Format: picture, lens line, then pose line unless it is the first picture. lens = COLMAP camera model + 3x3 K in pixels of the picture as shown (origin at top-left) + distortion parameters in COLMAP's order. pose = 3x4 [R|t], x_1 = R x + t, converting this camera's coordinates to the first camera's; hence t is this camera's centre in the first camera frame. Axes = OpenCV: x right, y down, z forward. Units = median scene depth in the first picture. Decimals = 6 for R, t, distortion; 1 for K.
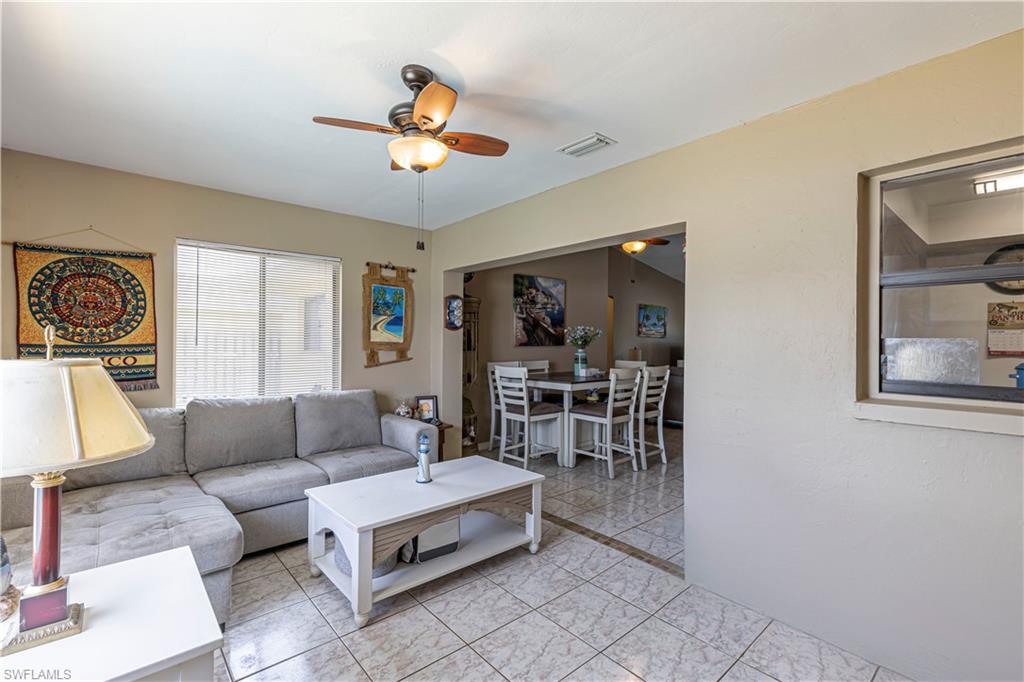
lens RADIAL K [[456.7, 0, 517.2], [0, 456.7, 340.6], [0, 0, 1]] dist [0.006241, -0.000685]
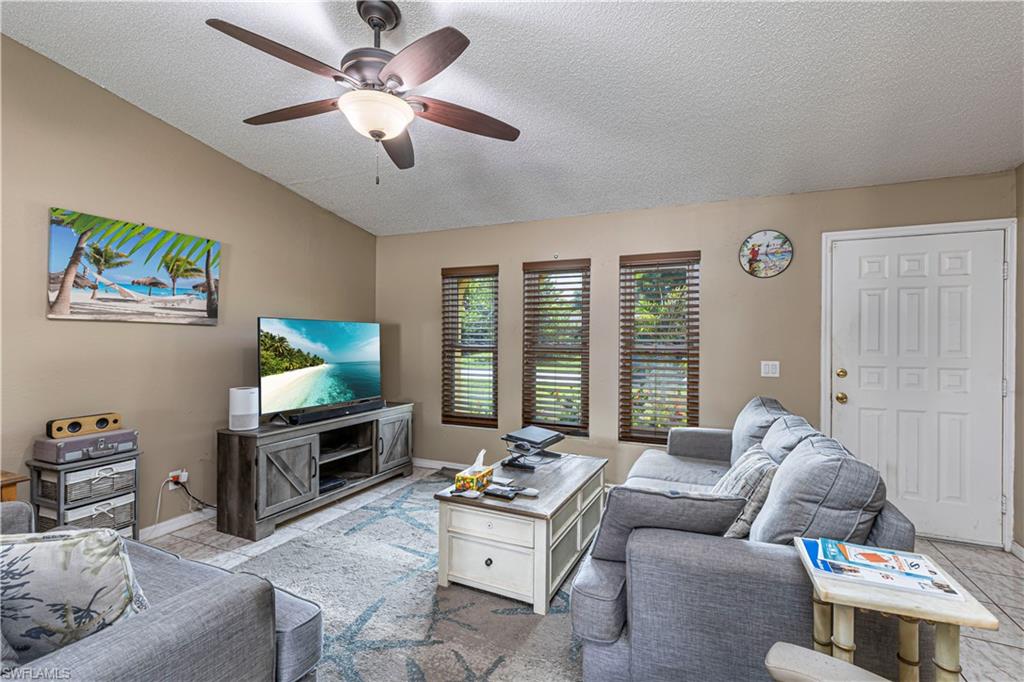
lens RADIAL K [[456.7, 0, 517.2], [0, 456.7, 340.6], [0, 0, 1]] dist [0.006241, -0.000685]
pose [[0.906689, -0.009434, 0.421695, 0.686691], [0.002691, 0.999859, 0.016583, 0.001399], [-0.421792, -0.013900, 0.906586, 1.010071]]
